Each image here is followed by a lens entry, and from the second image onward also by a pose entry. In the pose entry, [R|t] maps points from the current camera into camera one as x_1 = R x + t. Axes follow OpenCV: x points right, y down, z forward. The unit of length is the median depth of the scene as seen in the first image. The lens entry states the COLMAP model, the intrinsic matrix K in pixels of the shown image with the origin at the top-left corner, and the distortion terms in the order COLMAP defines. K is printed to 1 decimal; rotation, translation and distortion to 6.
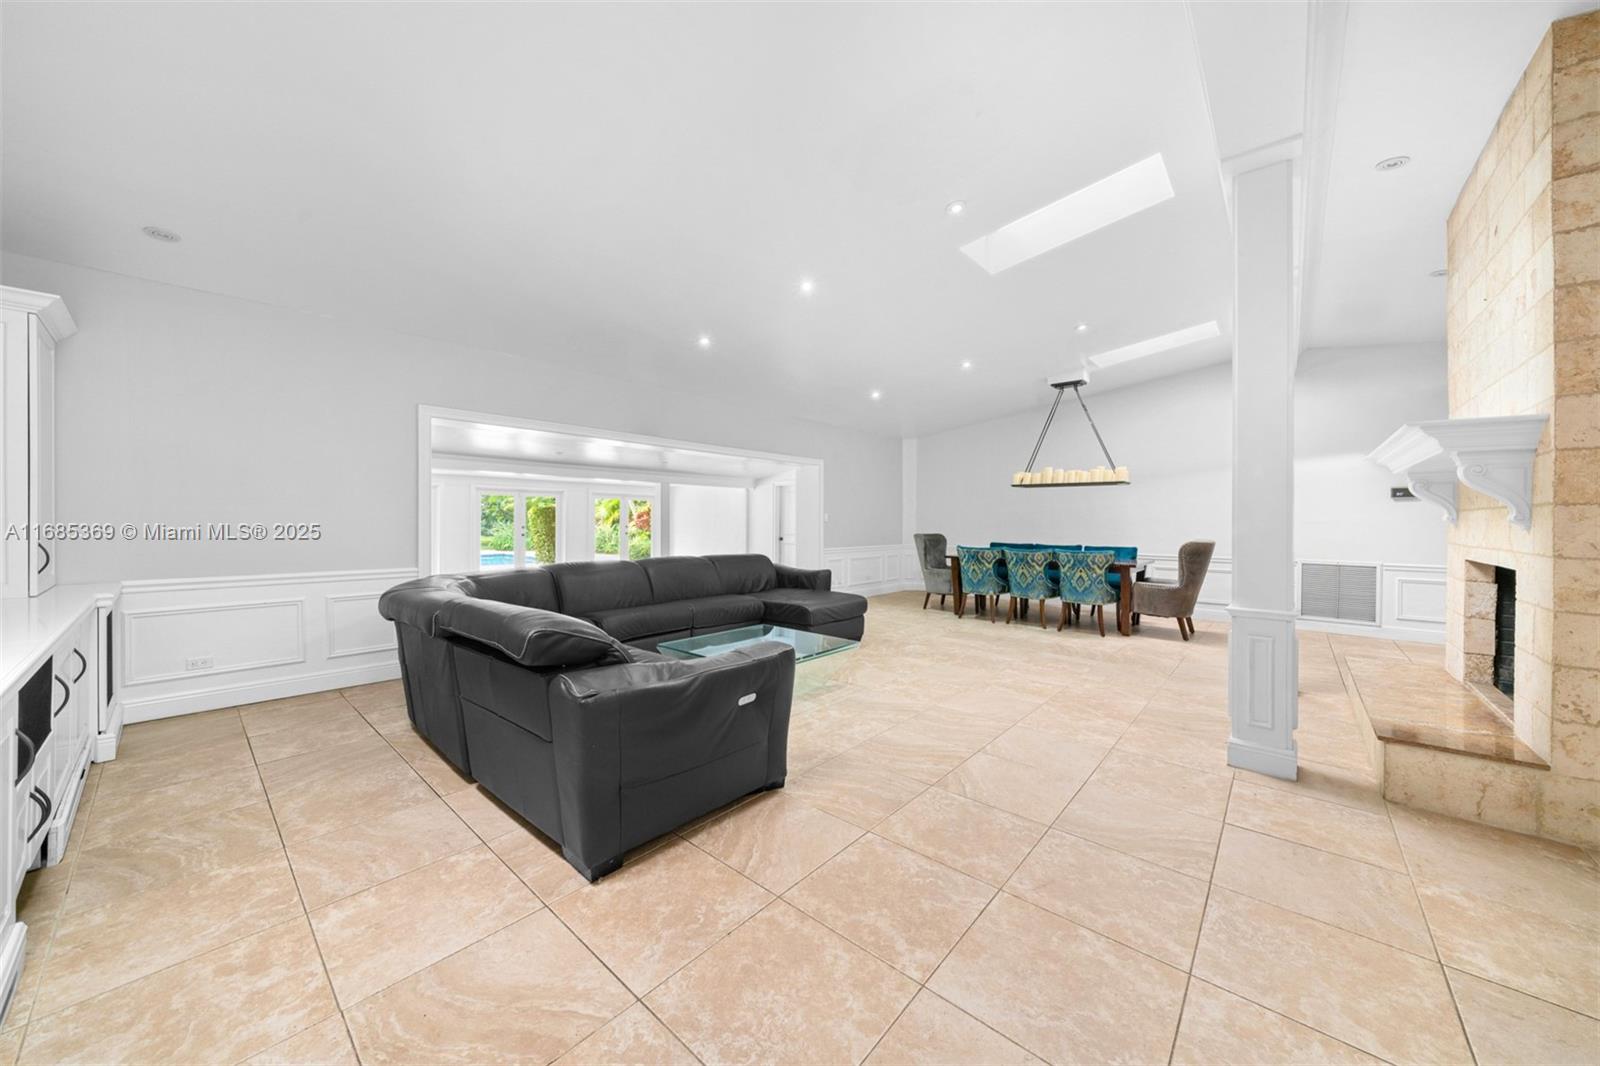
lens RADIAL K [[561.3, 0, 795.3], [0, 561.3, 526.9], [0, 0, 1]] dist [-0.000250, -0.000078]
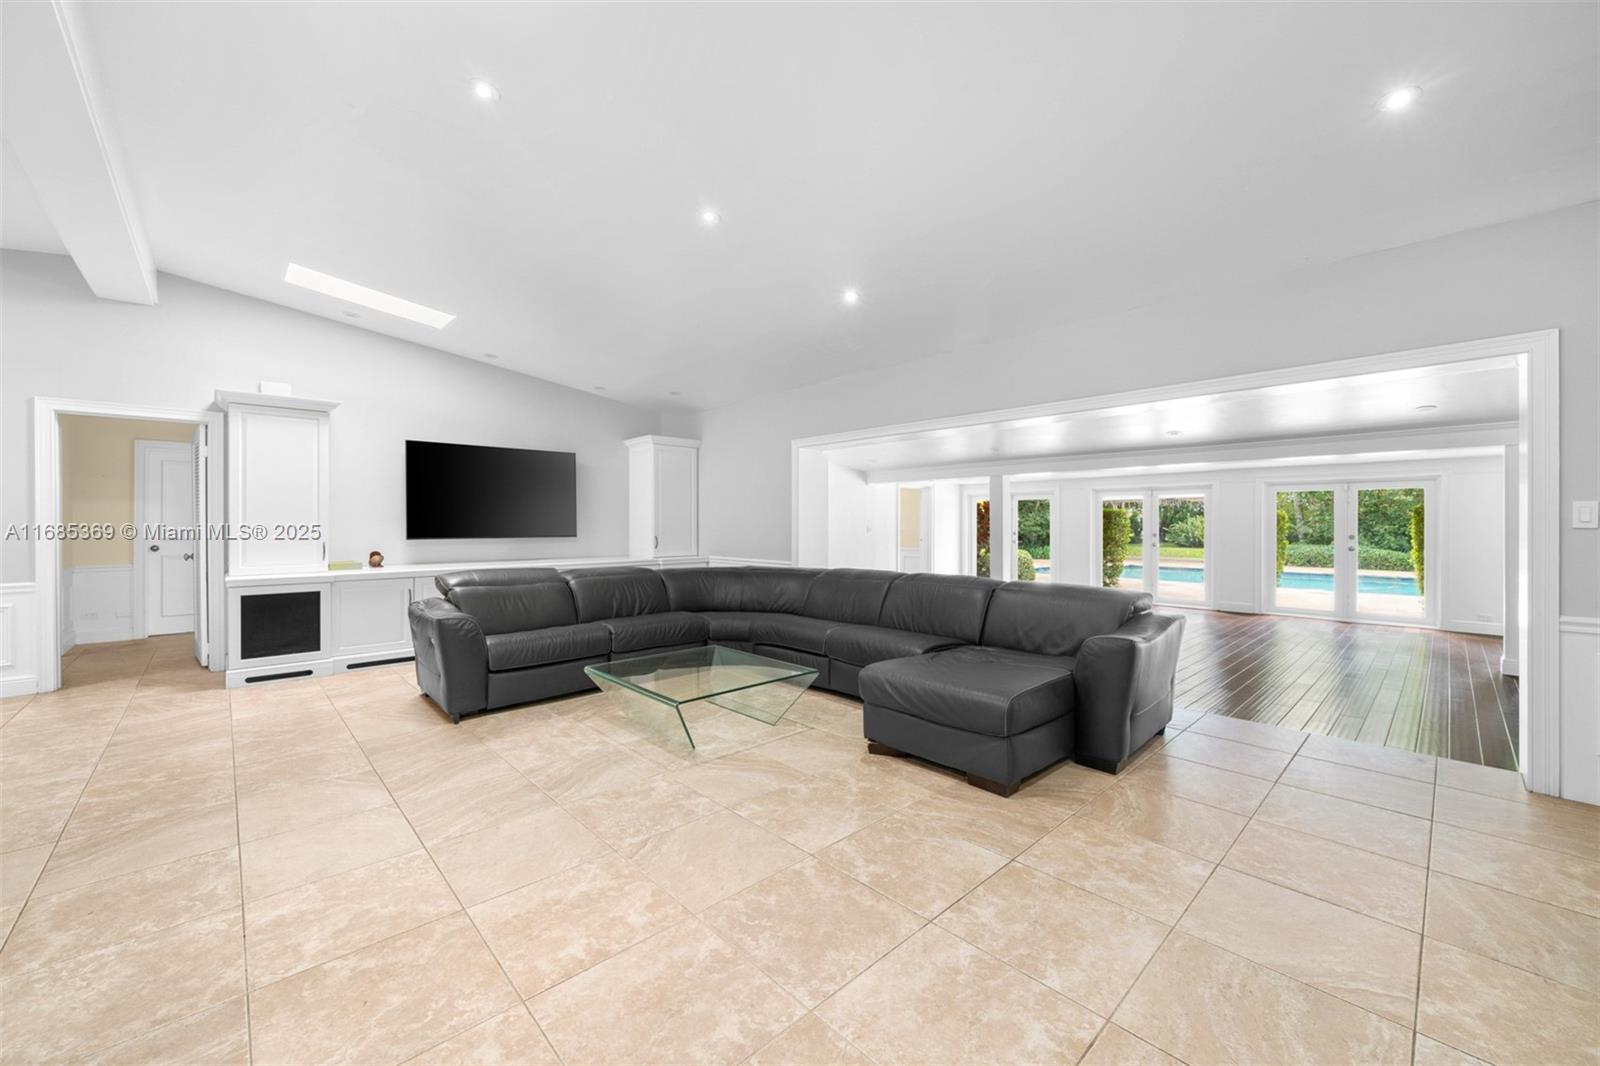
lens RADIAL K [[611.5, 0, 792.6], [0, 611.5, 526.3], [0, 0, 1]] dist [0.001780, 0.000535]
pose [[-0.097539, -0.002439, -0.995229, 0.983006], [-0.007738, 0.999969, -0.001692, -0.016951], [0.995202, 0.007536, -0.097555, 1.391875]]
